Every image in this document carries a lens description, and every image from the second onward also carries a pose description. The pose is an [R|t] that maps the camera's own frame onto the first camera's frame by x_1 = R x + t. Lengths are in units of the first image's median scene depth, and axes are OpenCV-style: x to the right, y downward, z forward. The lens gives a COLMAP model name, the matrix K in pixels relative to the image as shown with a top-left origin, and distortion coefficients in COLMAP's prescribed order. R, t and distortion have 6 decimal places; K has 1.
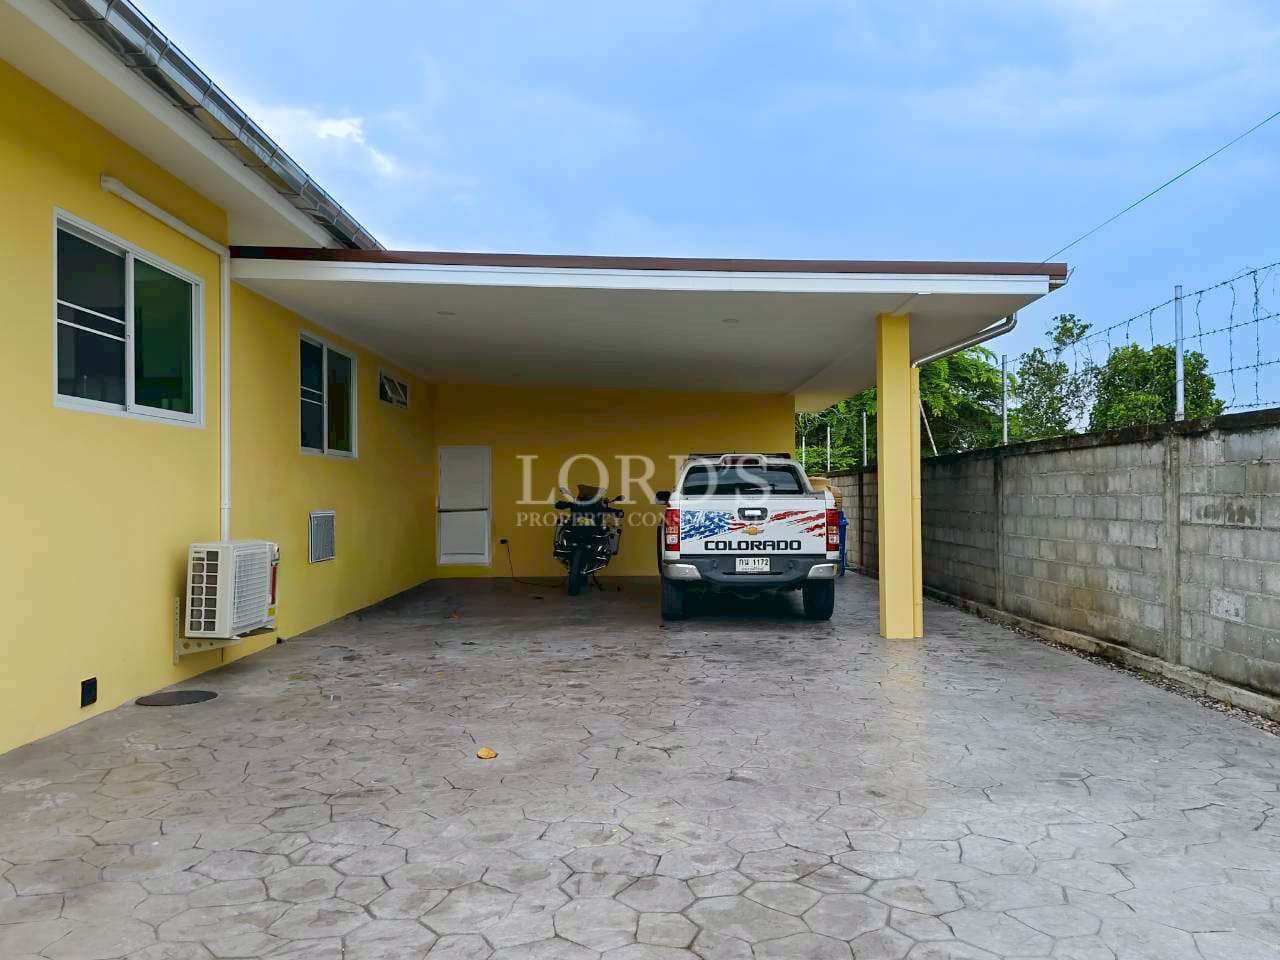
lens RADIAL K [[977.9, 0, 640.0], [0, 977.9, 480.0], [0, 0, 1]] dist [0.000137, -0.004712]
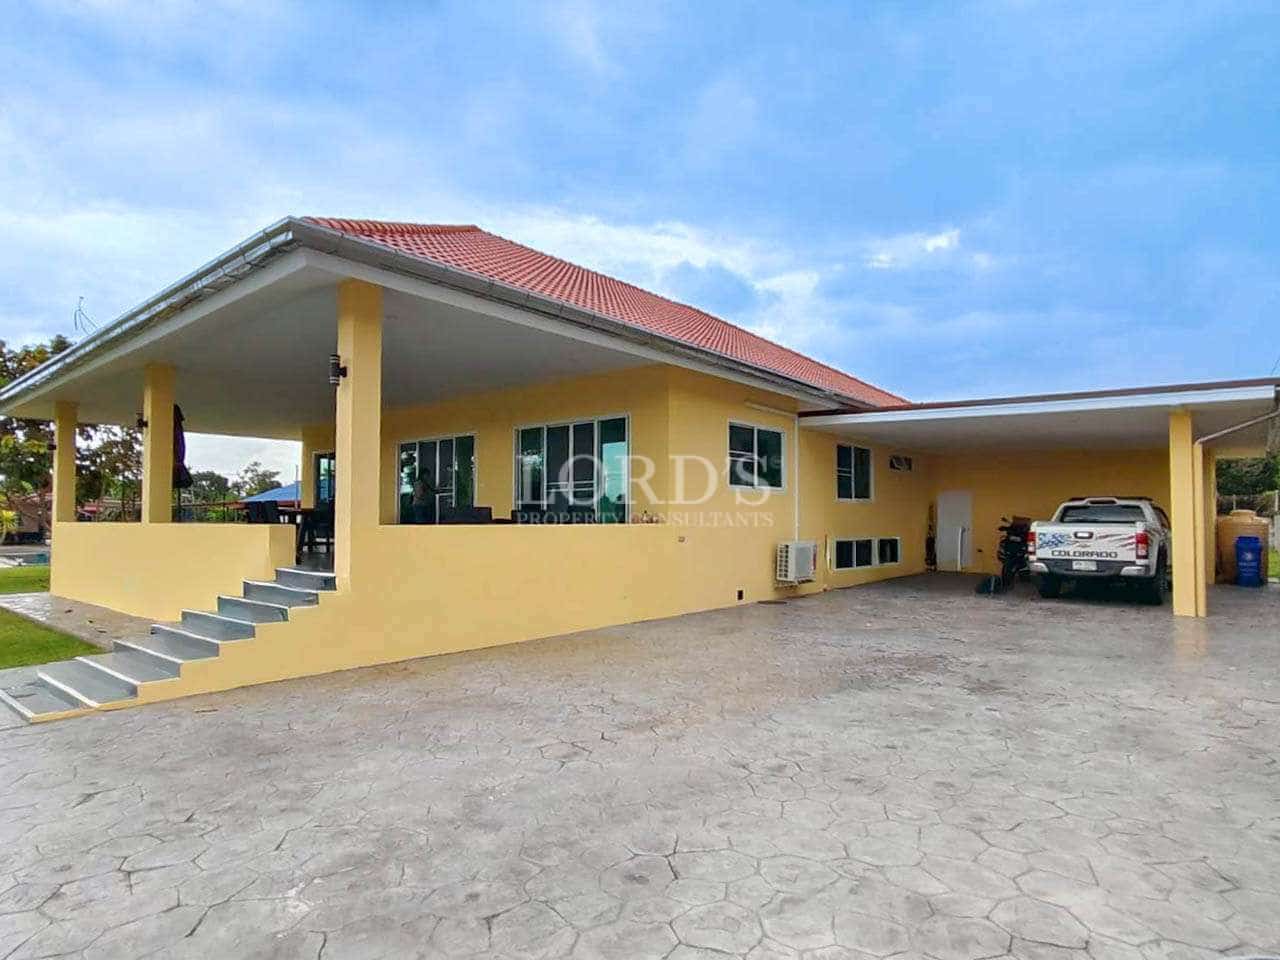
lens RADIAL K [[723.6, 0, 640.0], [0, 723.6, 480.0], [0, 0, 1]] dist [0.000146, 0.000458]
pose [[0.763529, -0.026739, -0.645220, 0.342433], [0.002931, 0.999276, -0.037943, -0.016353], [0.645767, 0.027080, 0.763054, -0.466316]]
